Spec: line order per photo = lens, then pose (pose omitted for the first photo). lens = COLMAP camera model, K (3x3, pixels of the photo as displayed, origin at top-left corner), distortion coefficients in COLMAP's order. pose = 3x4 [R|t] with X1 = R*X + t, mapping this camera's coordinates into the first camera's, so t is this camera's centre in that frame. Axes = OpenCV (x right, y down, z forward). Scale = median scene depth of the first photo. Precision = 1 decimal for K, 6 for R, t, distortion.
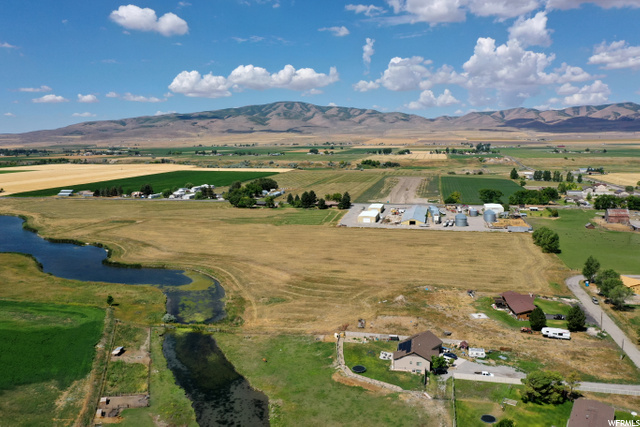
lens RADIAL K [[509.8, 0, 321.9], [0, 509.8, 219.6], [0, 0, 1]] dist [0.004081, 0.009827]
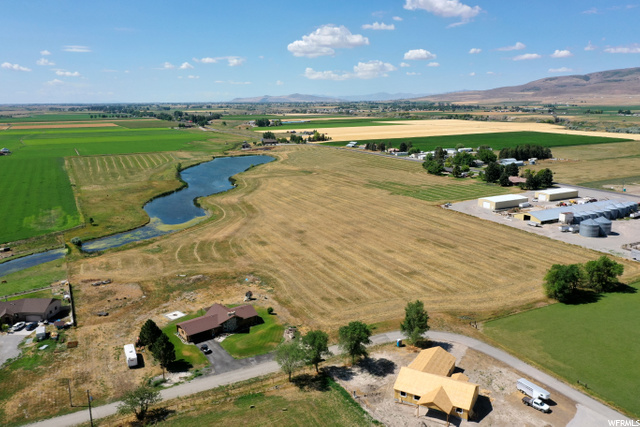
lens RADIAL K [[509.8, 0, 317.7], [0, 509.8, 195.4], [0, 0, 1]] dist [0.004081, 0.009827]
pose [[0.647924, 0.148441, -0.747100, 0.171597], [-0.120471, 0.988452, 0.091917, -0.018458], [0.752118, 0.030449, 0.658325, 0.098746]]
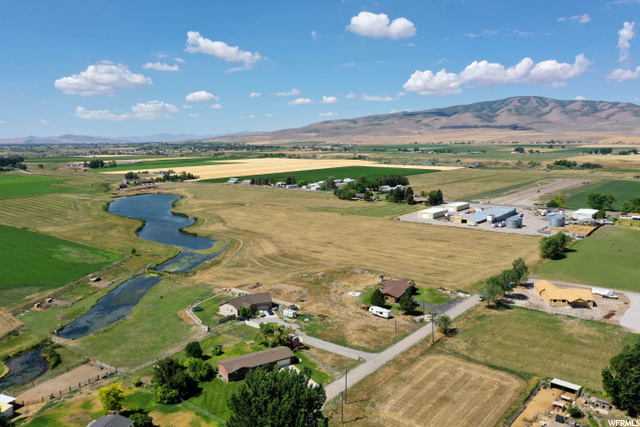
lens RADIAL K [[509.8, 0, 318.6], [0, 509.8, 207.8], [0, 0, 1]] dist [0.004081, 0.009827]
pose [[0.900912, 0.061787, -0.429581, 0.115505], [-0.069388, 0.997588, -0.002037, 0.000581], [0.428419, 0.031644, 0.903026, -0.012325]]
